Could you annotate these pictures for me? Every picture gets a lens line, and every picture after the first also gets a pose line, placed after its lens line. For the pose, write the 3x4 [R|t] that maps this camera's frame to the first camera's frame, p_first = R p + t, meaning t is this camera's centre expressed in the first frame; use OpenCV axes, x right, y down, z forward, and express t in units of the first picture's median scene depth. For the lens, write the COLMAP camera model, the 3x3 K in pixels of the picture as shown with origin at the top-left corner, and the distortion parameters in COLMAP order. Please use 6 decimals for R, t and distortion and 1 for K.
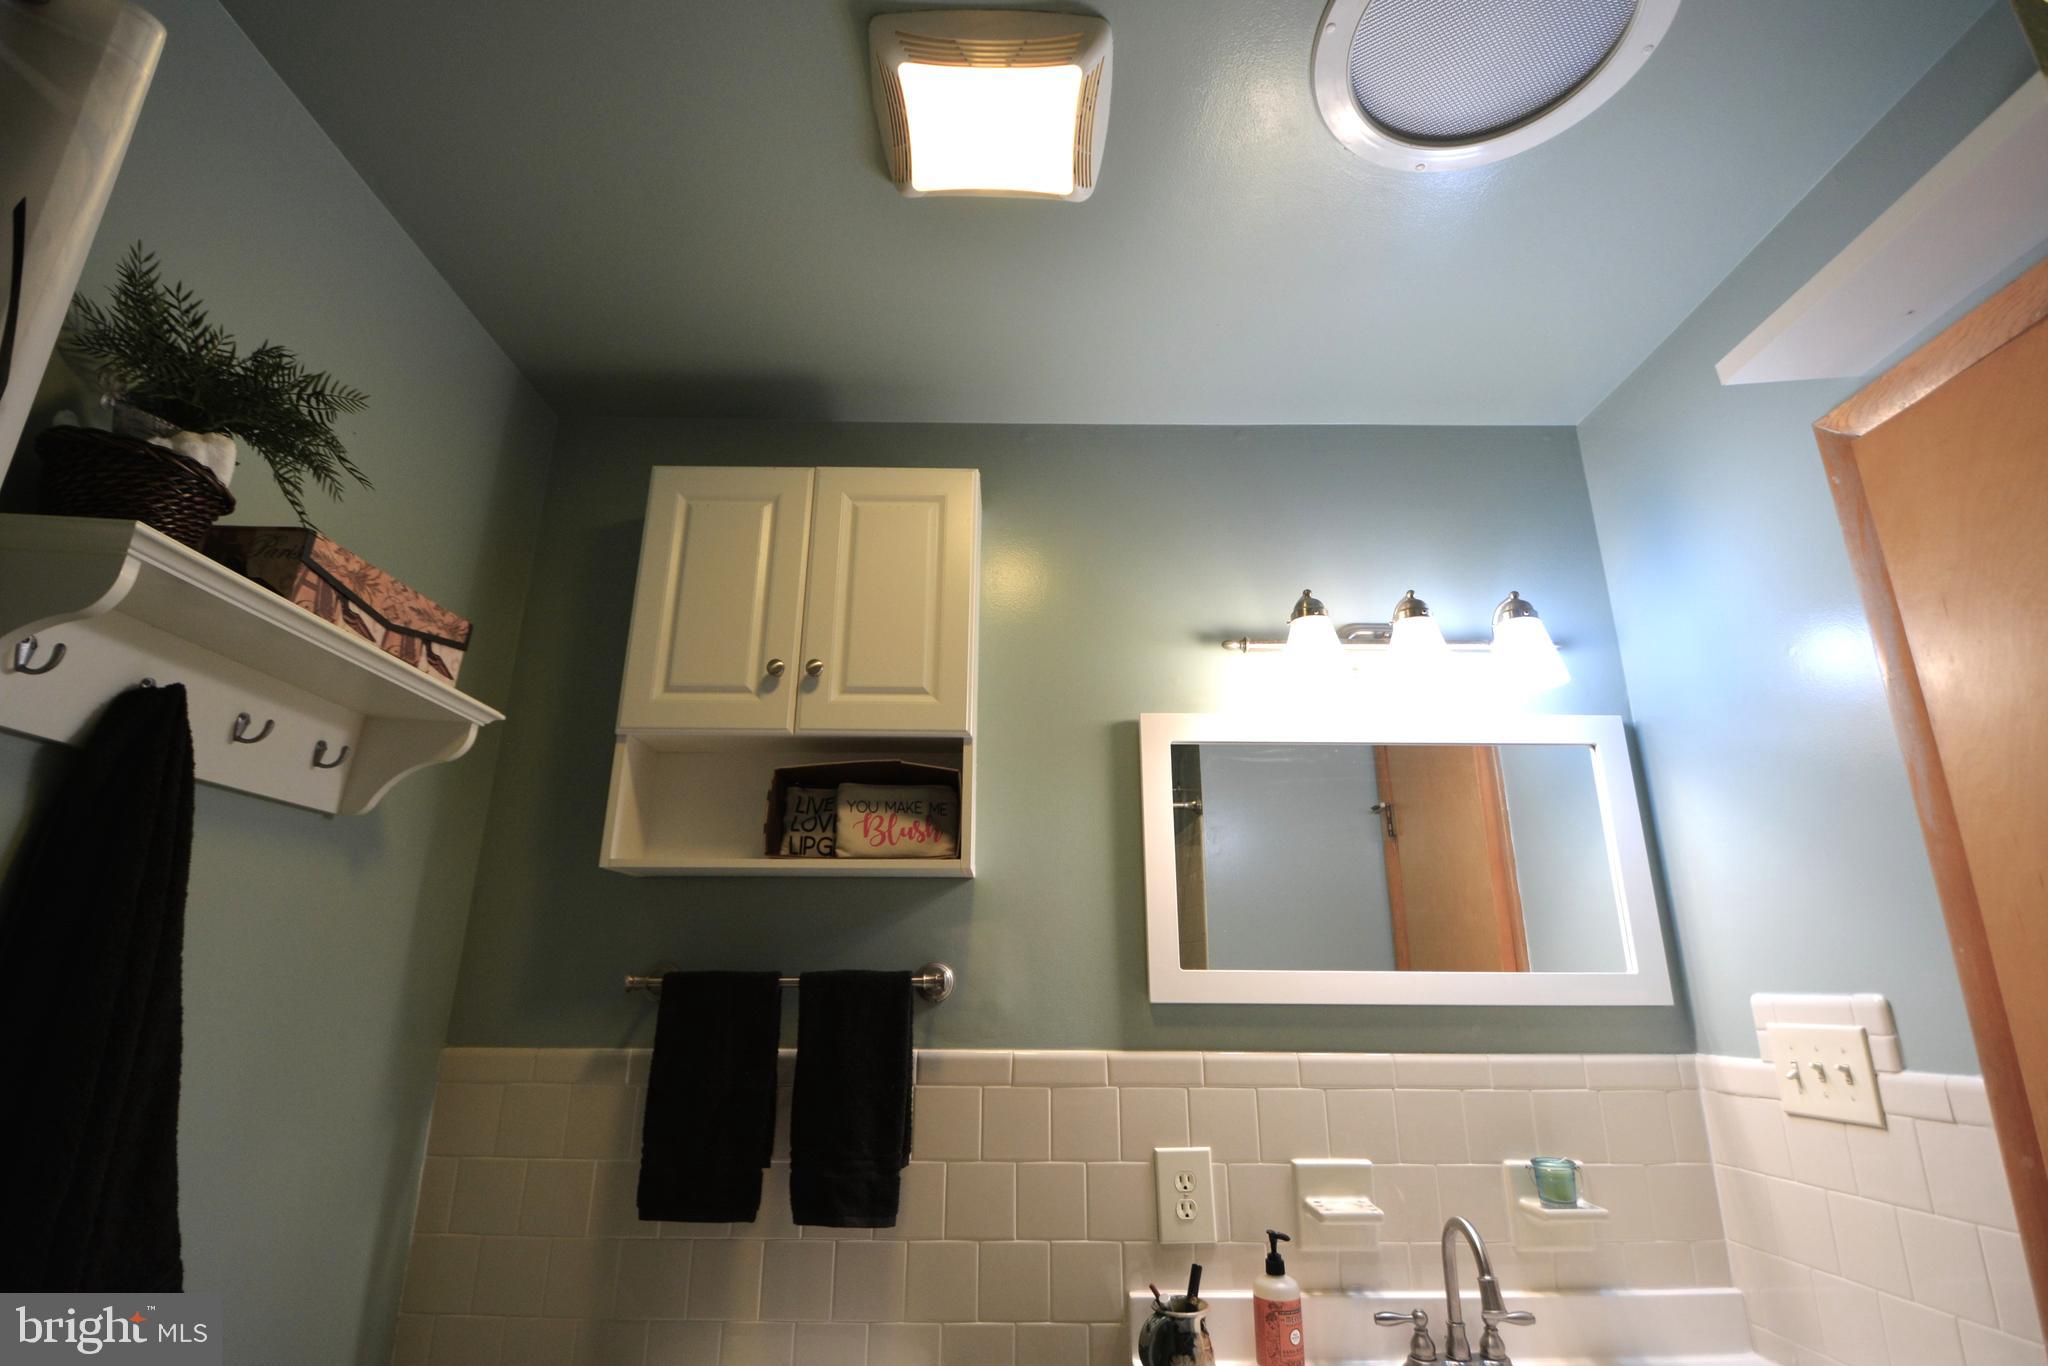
lens RADIAL K [[903.6, 0, 1017.2], [0, 903.6, 689.0], [0, 0, 1]] dist [0.009866, -0.022177]
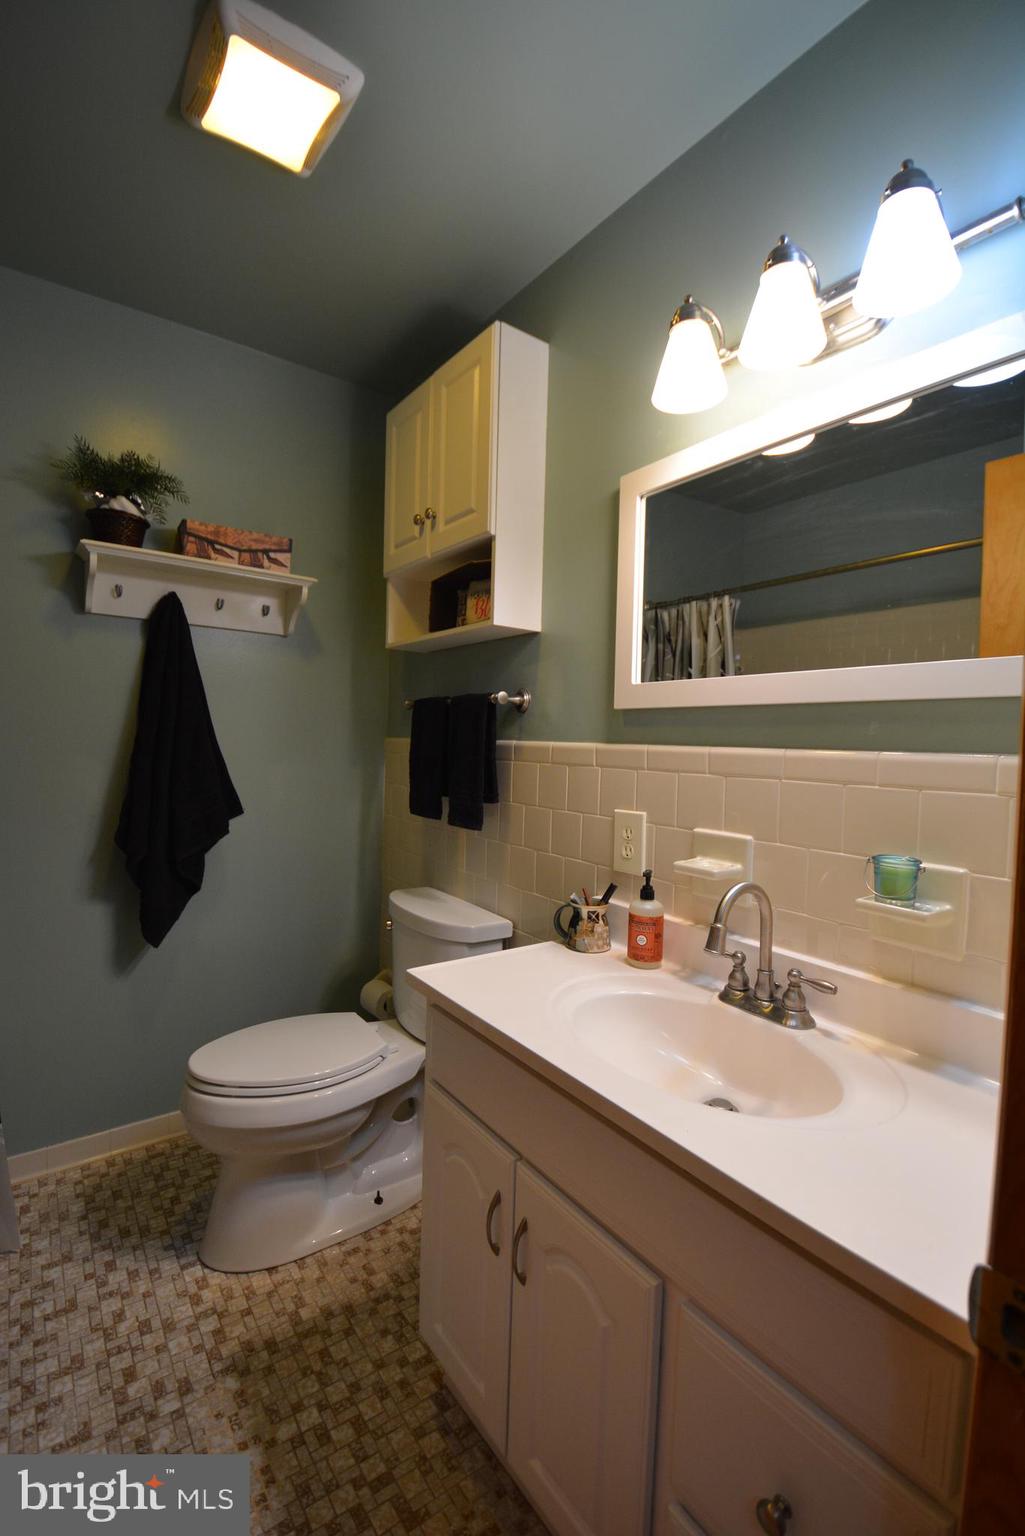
lens RADIAL K [[677.7, 0, 535.1], [0, 677.7, 767.9], [0, 0, 1]] dist [0.009866, -0.022177]
pose [[0.592853, 0.037394, -0.804442, 0.923948], [0.217239, 0.954463, 0.204468, 0.213680], [0.775456, -0.295976, 0.557733, 0.354577]]
